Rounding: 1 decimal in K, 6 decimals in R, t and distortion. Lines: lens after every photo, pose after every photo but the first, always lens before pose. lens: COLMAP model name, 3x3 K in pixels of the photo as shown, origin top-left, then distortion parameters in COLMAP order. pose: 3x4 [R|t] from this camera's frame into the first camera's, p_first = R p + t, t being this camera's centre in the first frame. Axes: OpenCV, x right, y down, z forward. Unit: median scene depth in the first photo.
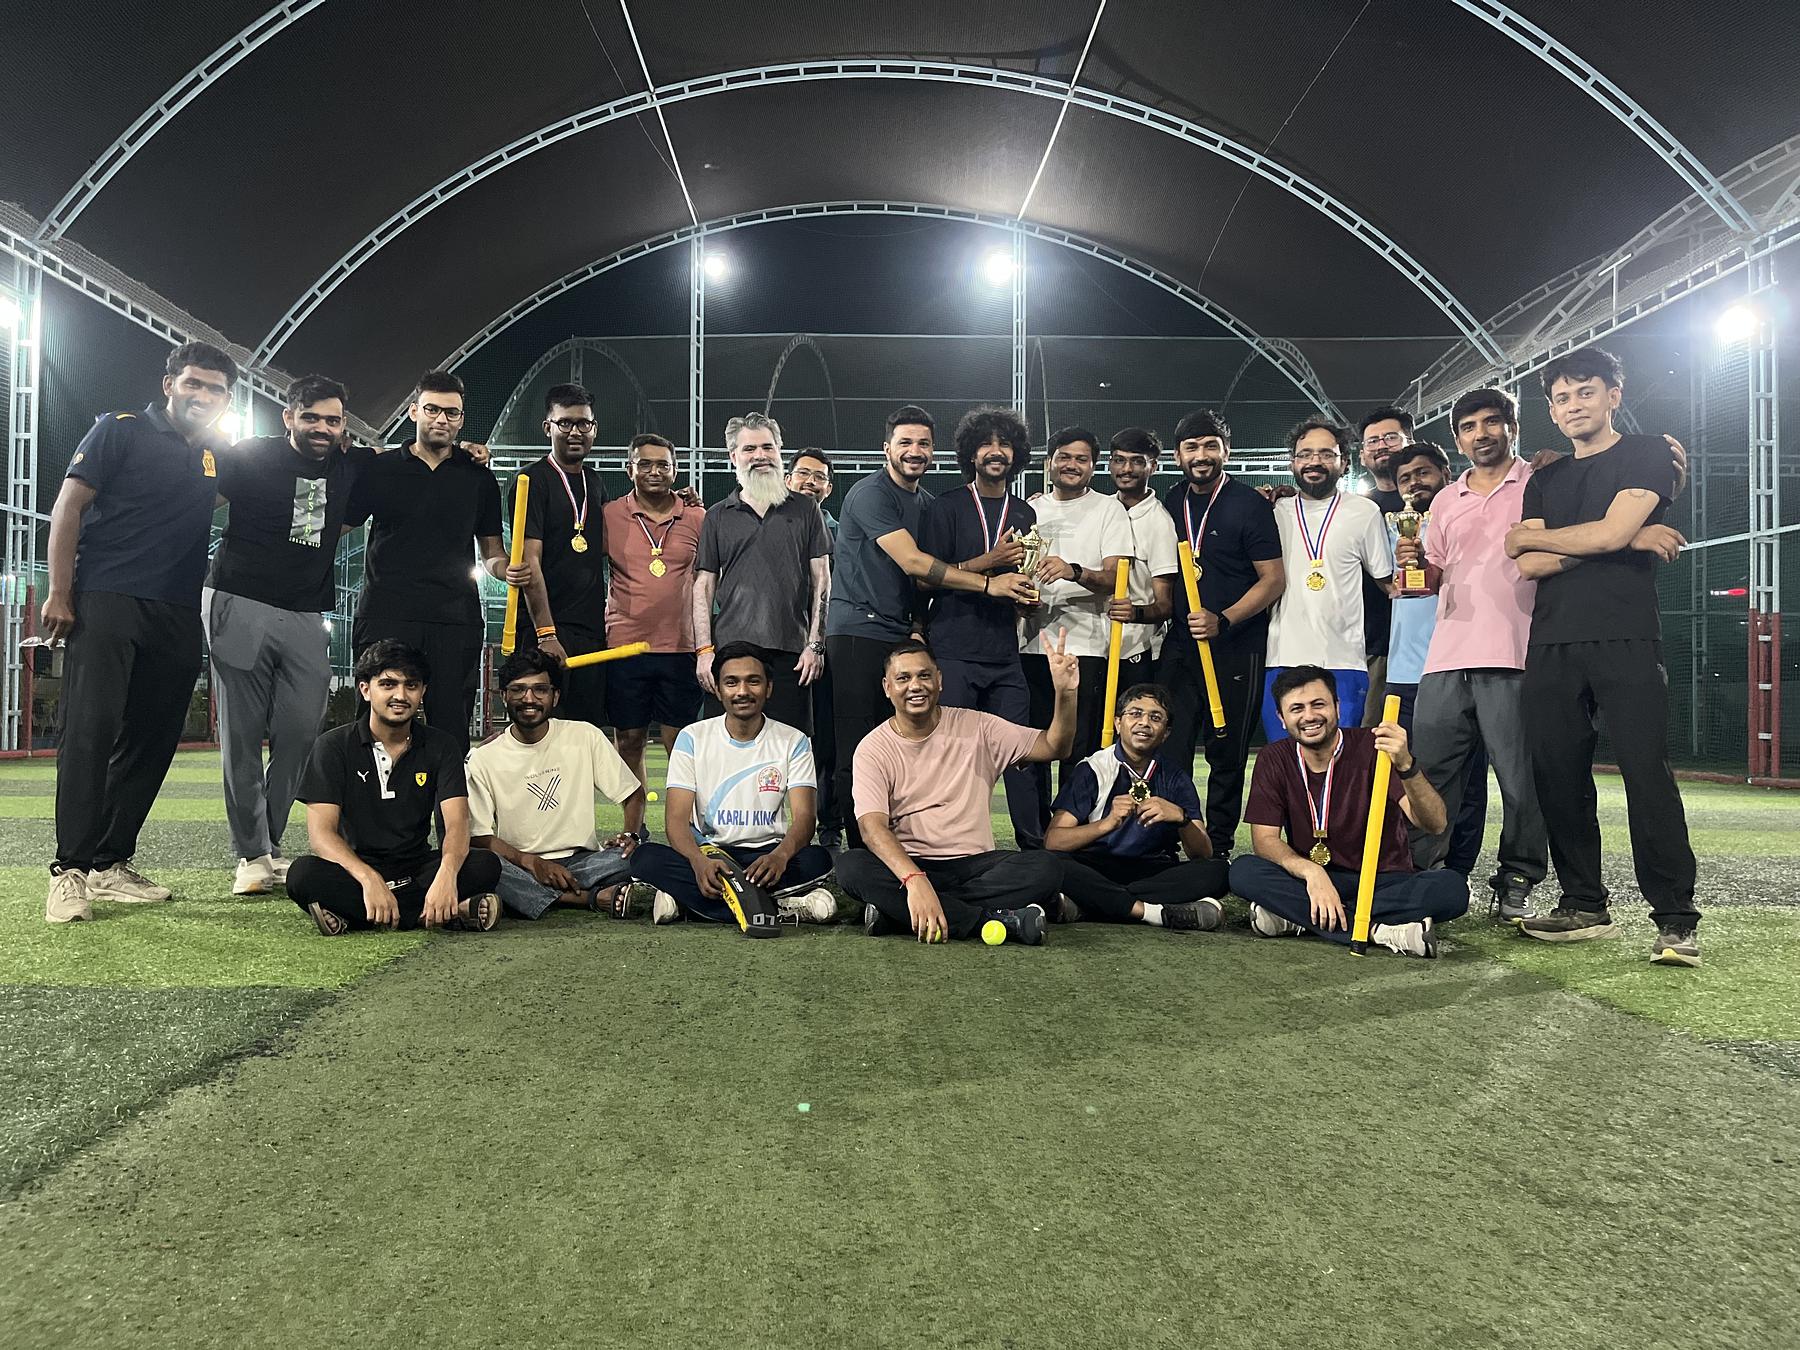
lens RADIAL K [[1373.3, 0, 900.0], [0, 1373.3, 675.0], [0, 0, 1]] dist [0.076942, -0.101502]
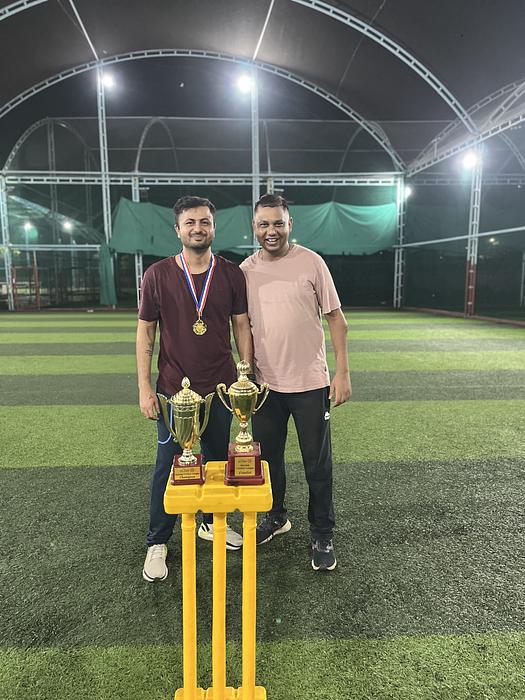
lens RADIAL K [[534.5, 0, 262.5], [0, 534.5, 350.0], [0, 0, 1]] dist [0.076559, -0.100737]
pose [[0.996181, -0.028549, 0.082518, 0.018968], [0.015199, 0.987307, 0.158094, -0.022632], [-0.085984, -0.156236, 0.983970, 0.117302]]
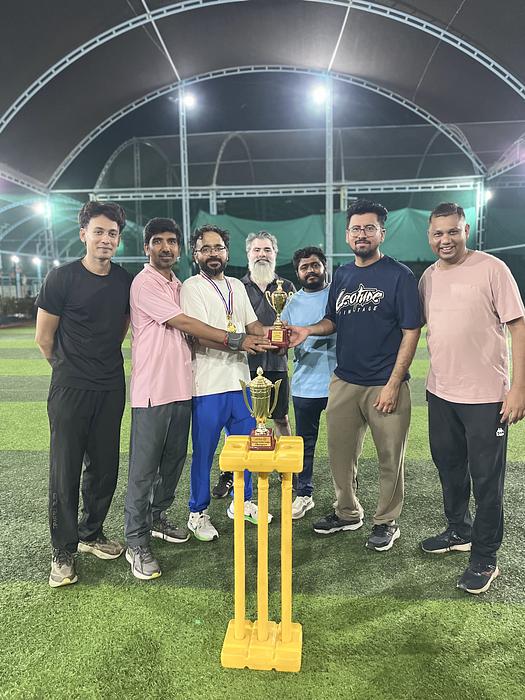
lens RADIAL K [[533.1, 0, 258.6], [0, 533.1, 356.1], [0, 0, 1]] dist [0.077892, -0.107330]
pose [[0.997908, -0.017099, -0.062348, 0.022747], [0.026416, 0.988053, 0.151835, -0.023341], [0.059007, -0.153164, 0.986437, 0.102914]]
